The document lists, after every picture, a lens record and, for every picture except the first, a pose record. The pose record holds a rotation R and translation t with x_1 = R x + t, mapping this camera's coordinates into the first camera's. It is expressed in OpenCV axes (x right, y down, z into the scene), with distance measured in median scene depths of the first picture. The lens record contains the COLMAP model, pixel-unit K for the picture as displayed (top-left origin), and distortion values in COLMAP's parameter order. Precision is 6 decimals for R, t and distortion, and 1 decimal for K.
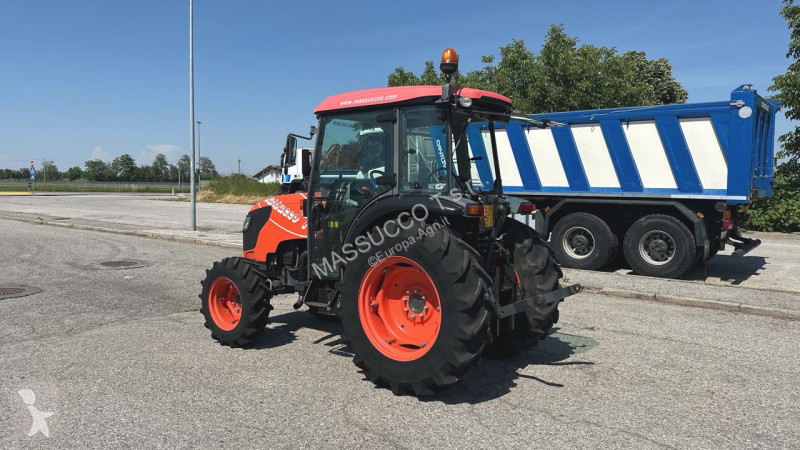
lens RADIAL K [[583.9, 0, 398.8], [0, 583.9, 205.8], [0, 0, 1]] dist [0.095199, -0.137850]
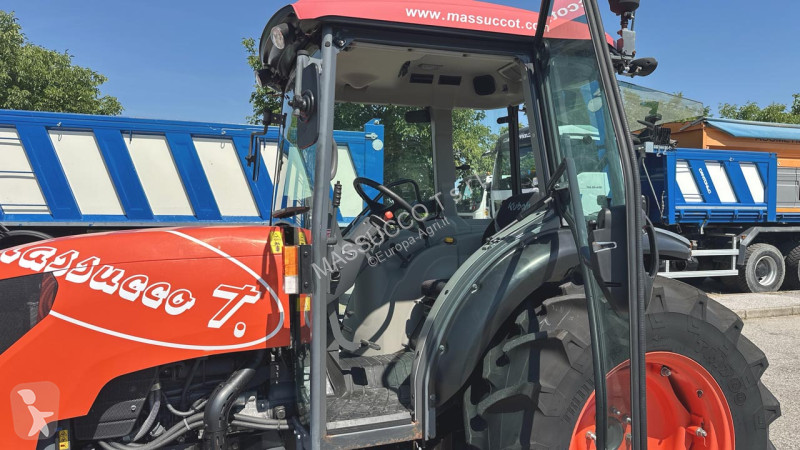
lens RADIAL K [[558.5, 0, 400.0], [0, 558.5, 225.0], [0, 0, 1]] dist [0.059859, -0.105327]
pose [[0.540835, -0.017999, 0.840936, -0.213421], [0.032607, 0.999468, 0.000421, -0.011394], [-0.840496, 0.027192, 0.541134, 0.385251]]
